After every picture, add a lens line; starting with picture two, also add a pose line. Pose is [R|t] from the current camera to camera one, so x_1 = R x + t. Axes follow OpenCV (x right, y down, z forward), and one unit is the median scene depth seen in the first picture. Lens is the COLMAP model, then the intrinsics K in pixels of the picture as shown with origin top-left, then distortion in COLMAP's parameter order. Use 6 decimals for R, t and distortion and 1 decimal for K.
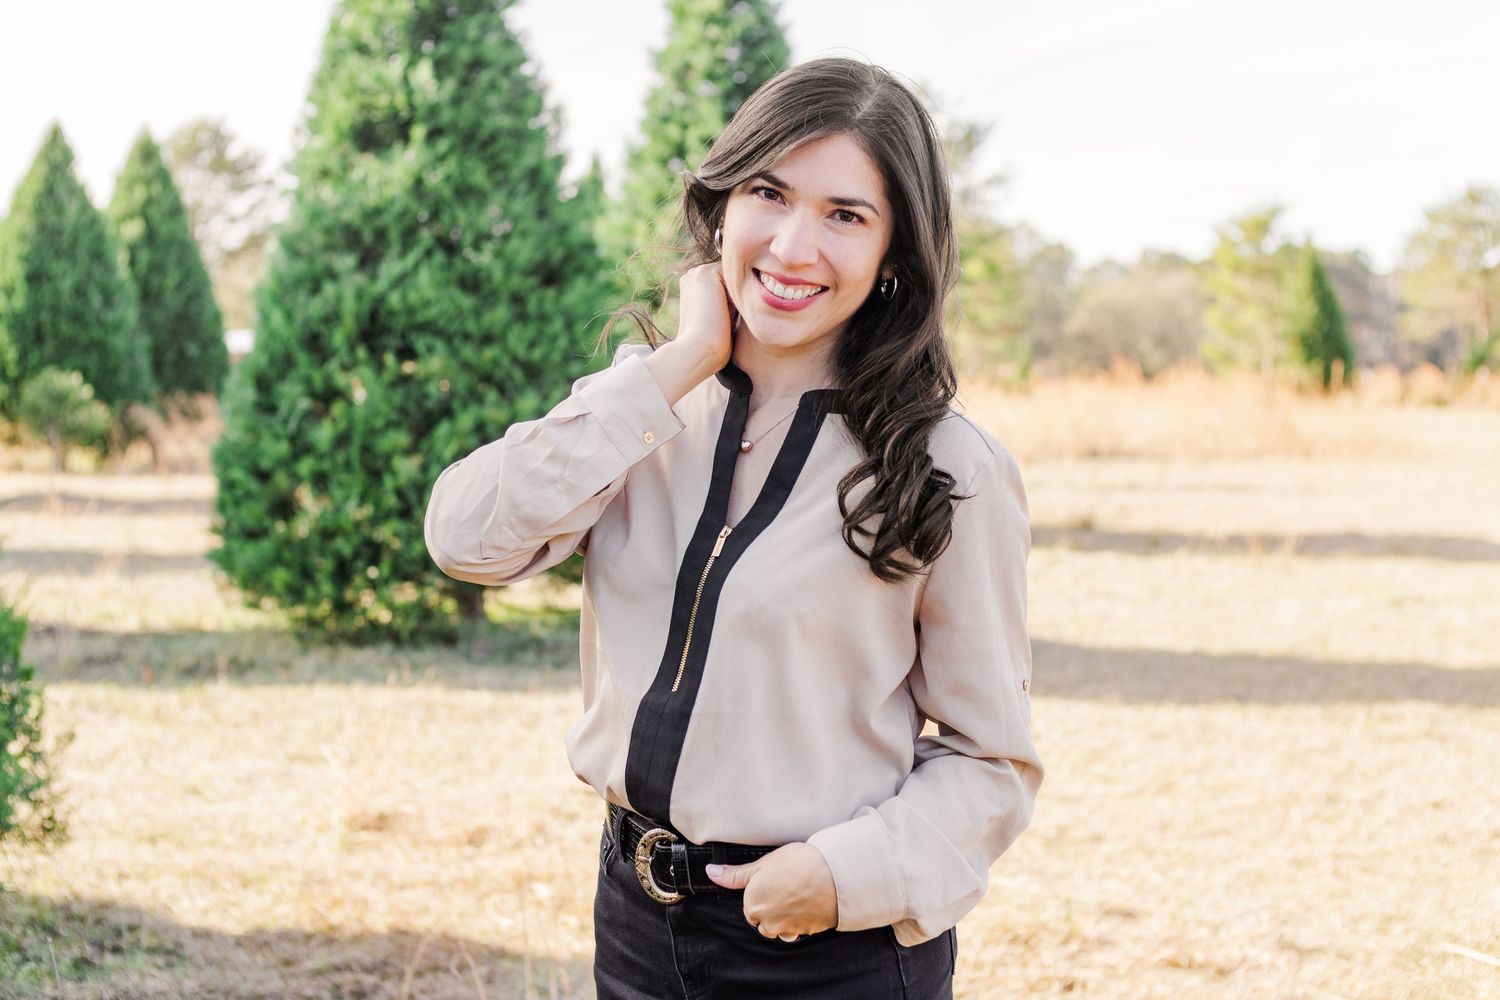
lens RADIAL K [[2744.2, 0, 750.0], [0, 2744.2, 500.0], [0, 0, 1]] dist [-0.173141, -0.039043]
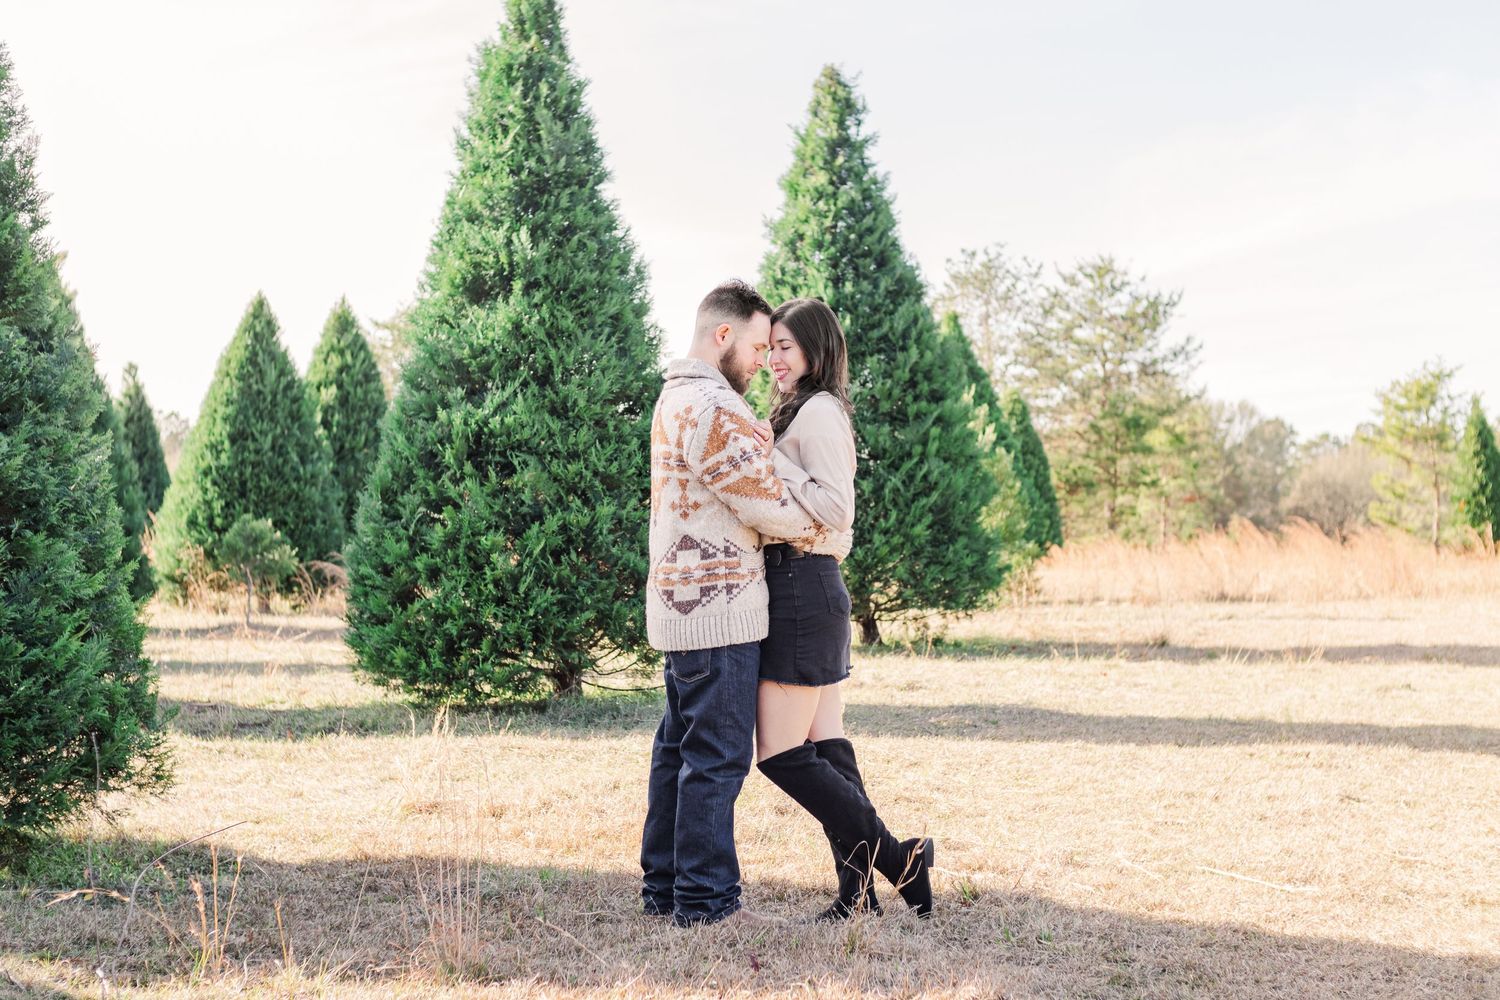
lens RADIAL K [[2744.2, 0, 750.0], [0, 2744.2, 500.0], [0, 0, 1]] dist [-0.173141, -0.039043]
pose [[0.996149, -0.006776, -0.087412, 0.085163], [0.000789, 0.997662, -0.068340, 0.042024], [0.087671, 0.068008, 0.993825, -0.182496]]
